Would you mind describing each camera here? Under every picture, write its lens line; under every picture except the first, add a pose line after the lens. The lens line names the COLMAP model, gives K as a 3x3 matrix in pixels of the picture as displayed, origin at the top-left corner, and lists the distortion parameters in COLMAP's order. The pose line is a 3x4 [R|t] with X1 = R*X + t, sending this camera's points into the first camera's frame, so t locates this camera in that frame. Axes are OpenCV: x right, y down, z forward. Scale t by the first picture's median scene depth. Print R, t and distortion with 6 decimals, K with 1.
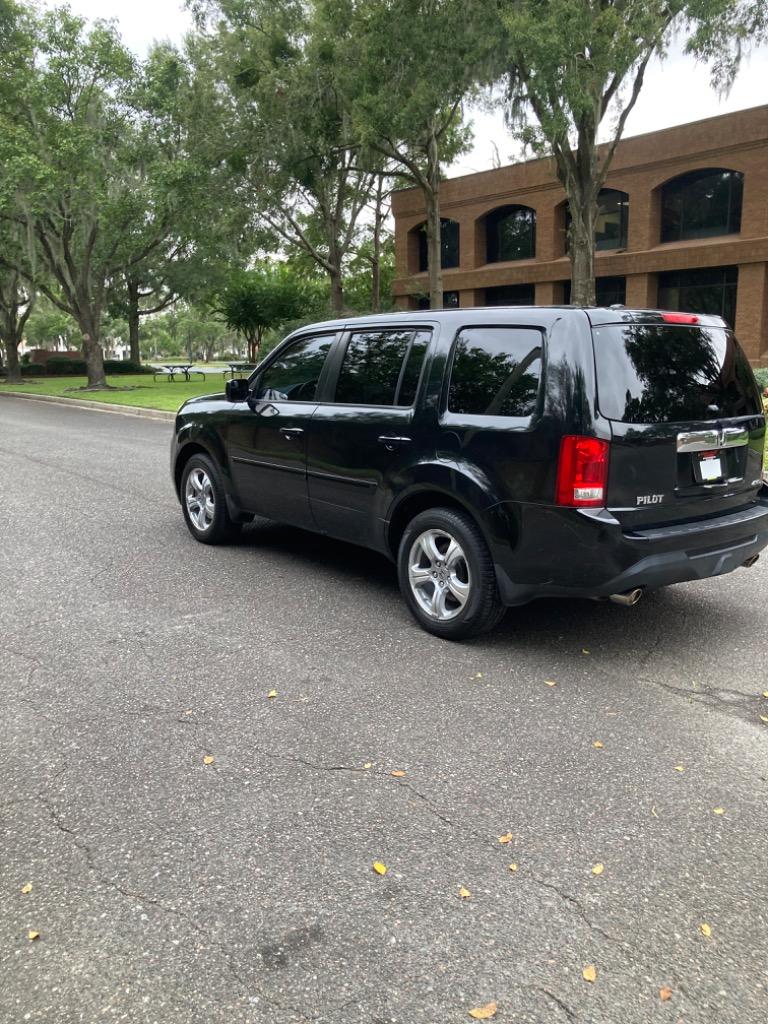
lens RADIAL K [[865.8, 0, 410.8], [0, 865.8, 510.2], [0, 0, 1]] dist [0.000217, -0.004381]
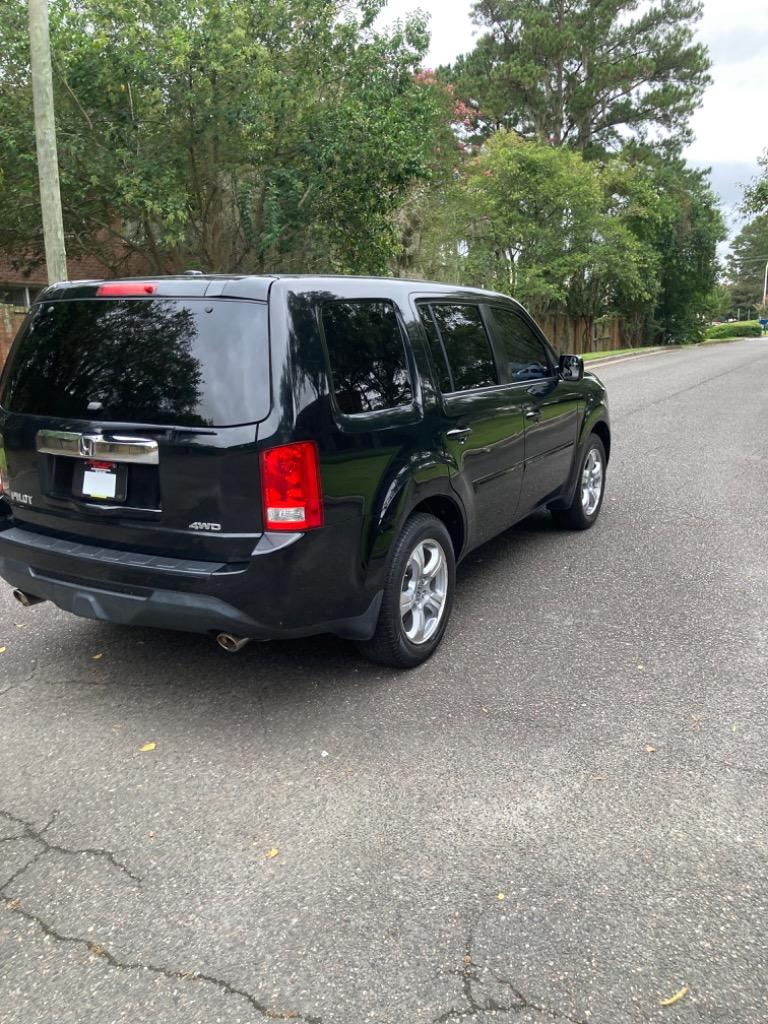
lens RADIAL K [[854.0, 0, 384.0], [0, 854.0, 512.0], [0, 0, 1]] dist [0.007737, 0.005203]
pose [[0.367120, 0.205099, -0.907280, 1.052480], [-0.157991, 0.974964, 0.156471, -0.169154], [0.916658, 0.085898, 0.390333, 0.857933]]
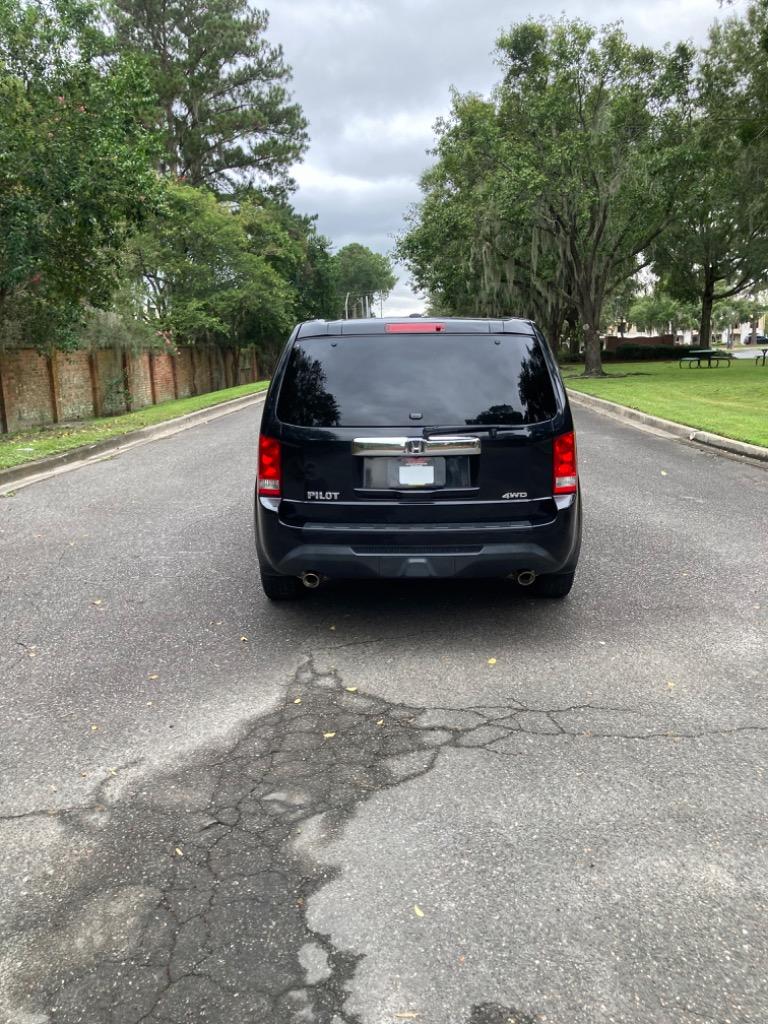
lens RADIAL K [[856.7, 0, 384.0], [0, 856.7, 512.0], [0, 0, 1]] dist [0.010454, 0.001529]
pose [[0.752238, 0.115839, -0.648629, 0.900298], [-0.101669, 0.993041, 0.059439, -0.055102], [0.651000, 0.021234, 0.758781, 0.188094]]
